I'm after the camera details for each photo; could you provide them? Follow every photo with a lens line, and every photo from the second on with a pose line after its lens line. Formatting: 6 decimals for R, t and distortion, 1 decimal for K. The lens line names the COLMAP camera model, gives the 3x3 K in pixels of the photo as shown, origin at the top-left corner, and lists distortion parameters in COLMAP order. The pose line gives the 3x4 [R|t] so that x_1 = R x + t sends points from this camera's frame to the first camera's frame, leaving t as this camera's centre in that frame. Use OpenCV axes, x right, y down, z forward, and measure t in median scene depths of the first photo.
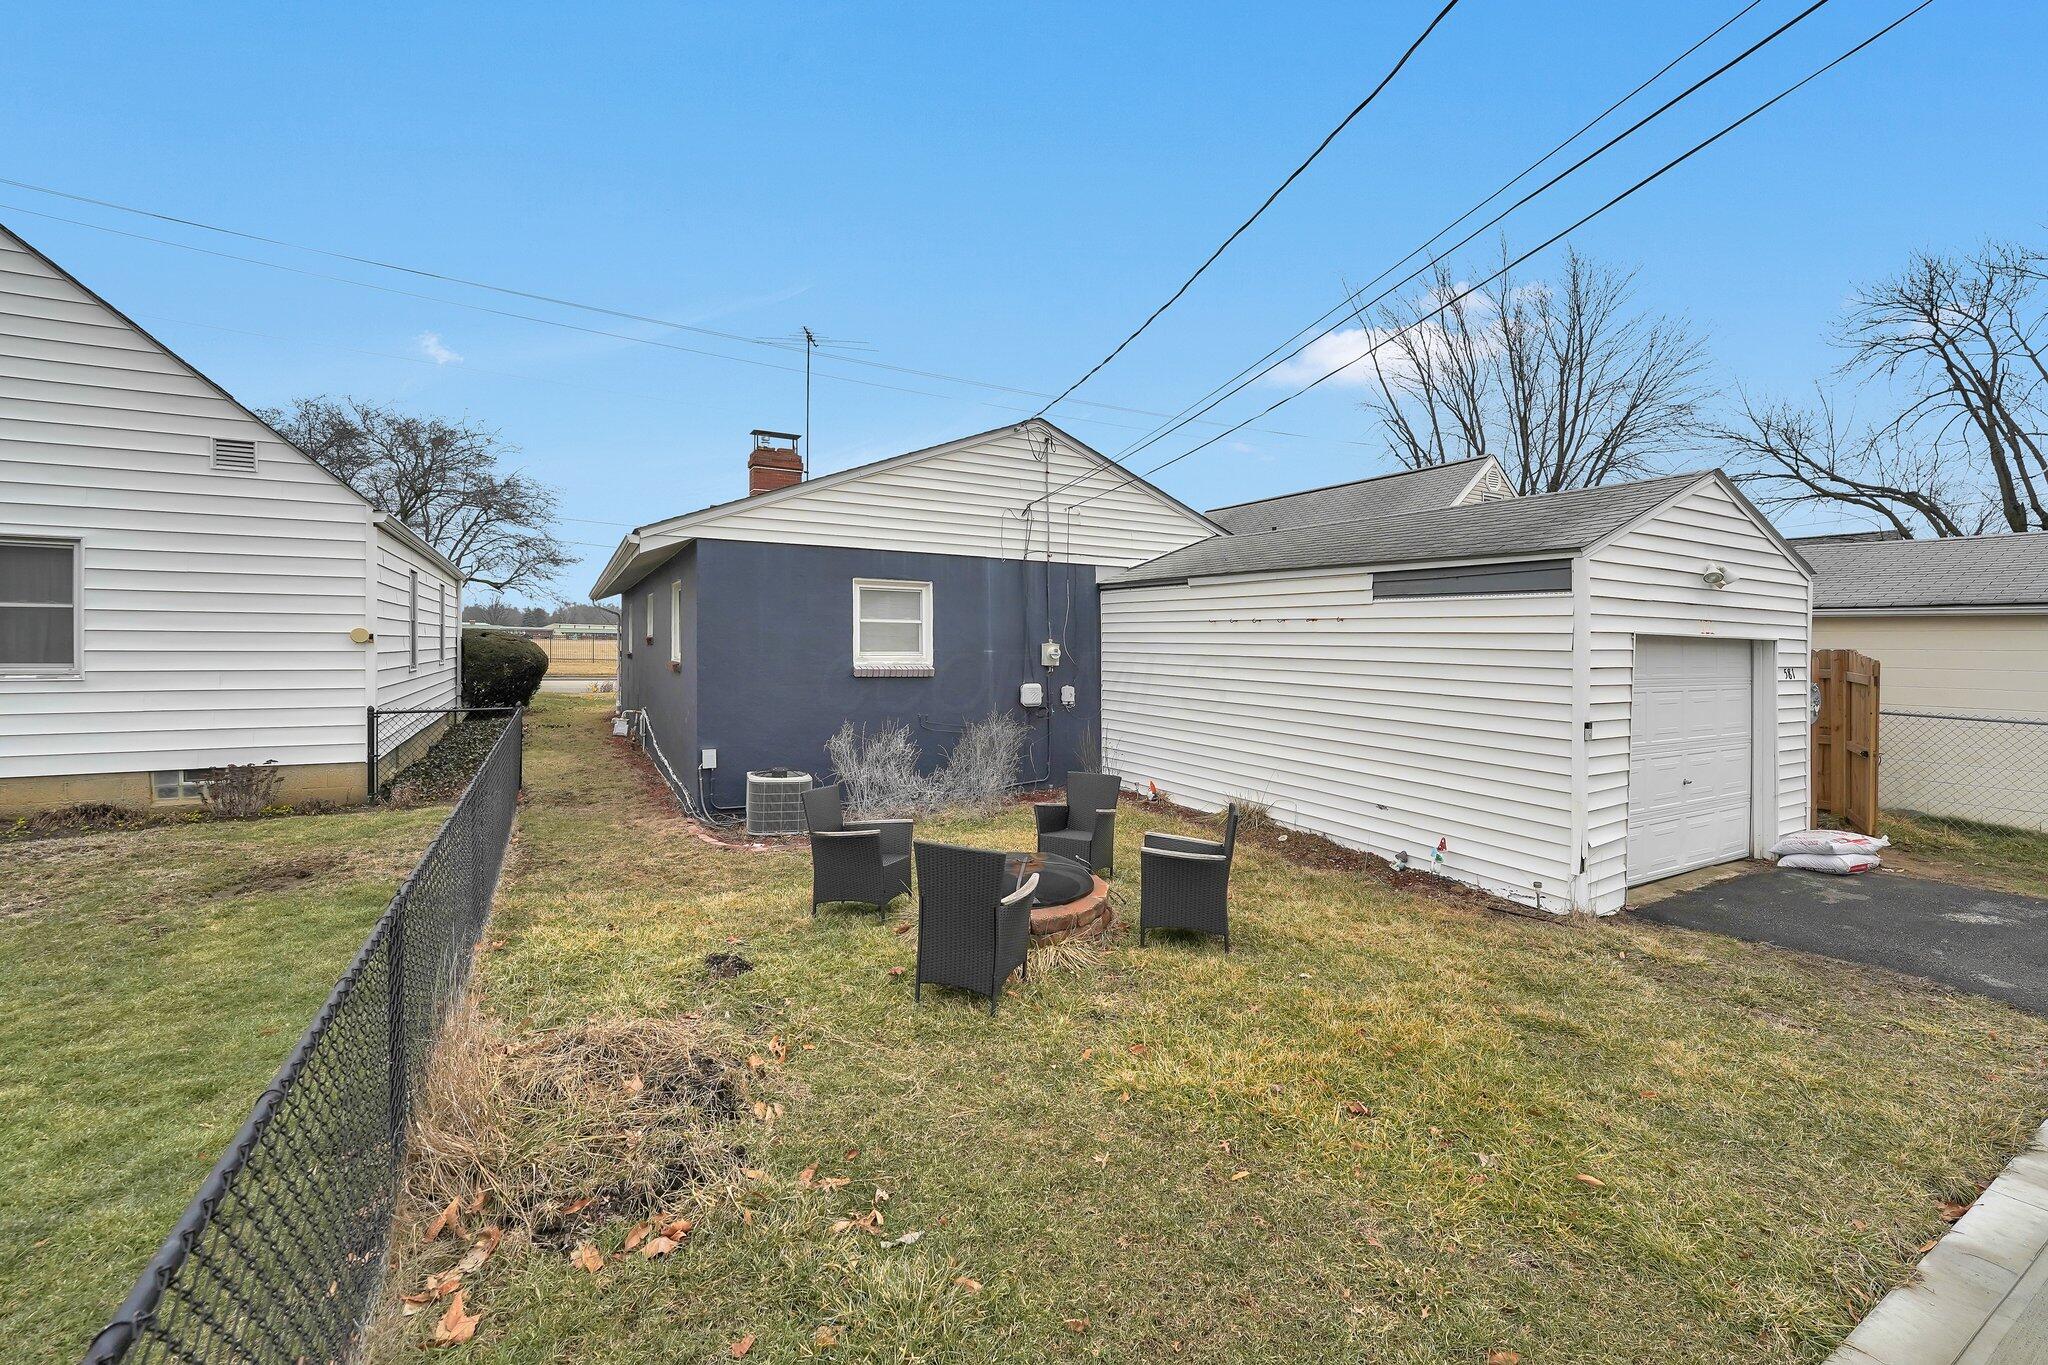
lens RADIAL K [[865.6, 0, 1049.9], [0, 865.6, 655.5], [0, 0, 1]] dist [-0.025711, 0.002495]
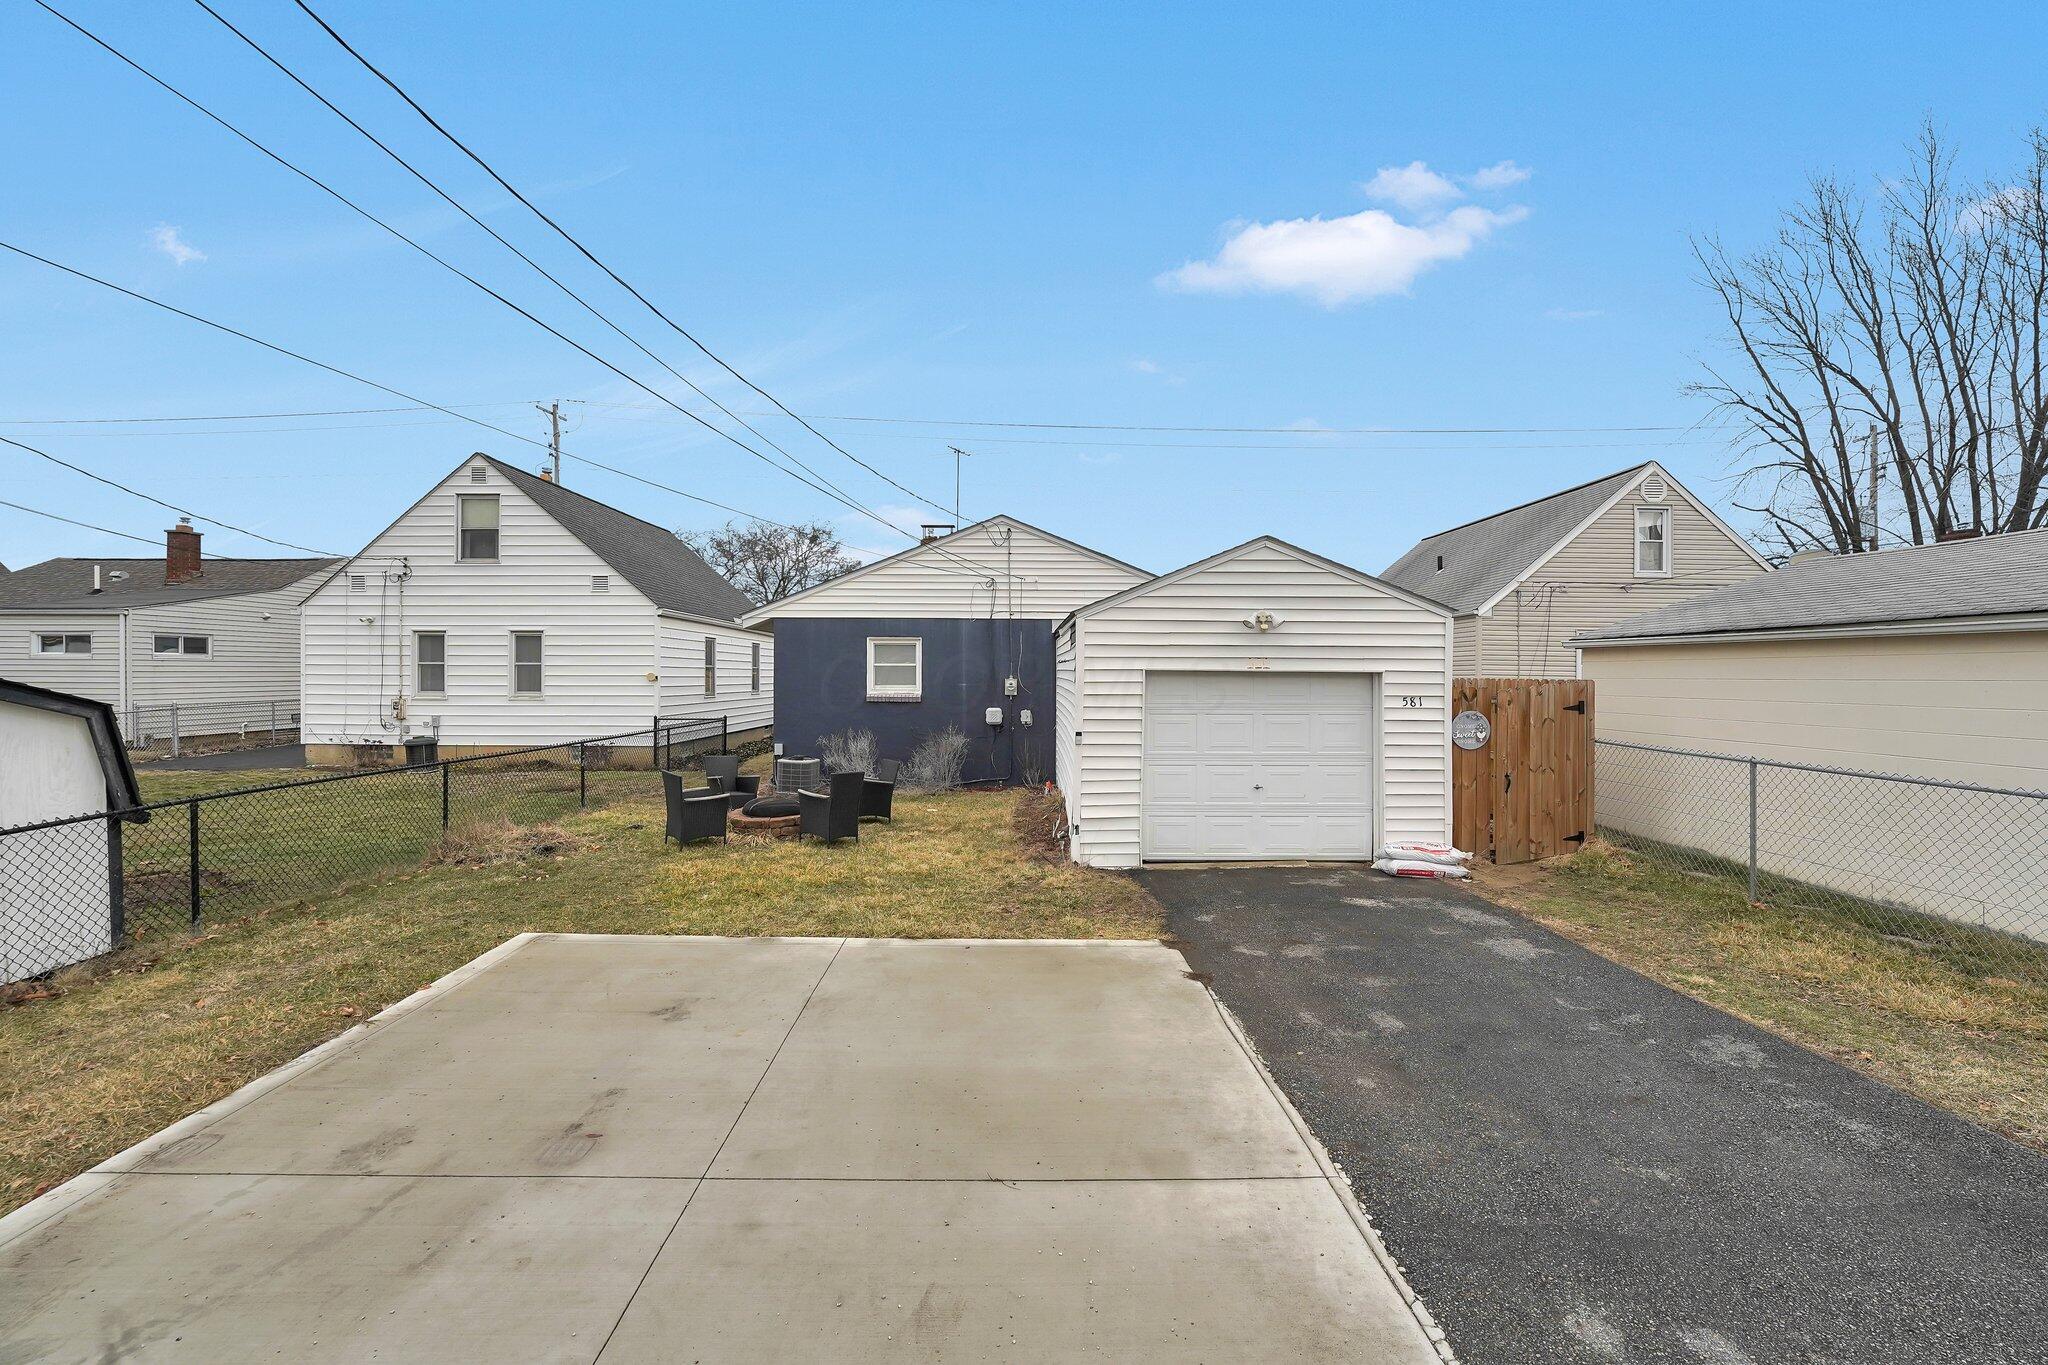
lens RADIAL K [[865.6, 0, 990.3], [0, 865.6, 687.1], [0, 0, 1]] dist [-0.025711, 0.002495]
pose [[0.854695, -0.001226, -0.519129, 0.744275], [-0.000789, 0.999993, -0.003660, 0.004695], [0.519130, 0.003538, 0.854688, -0.197478]]
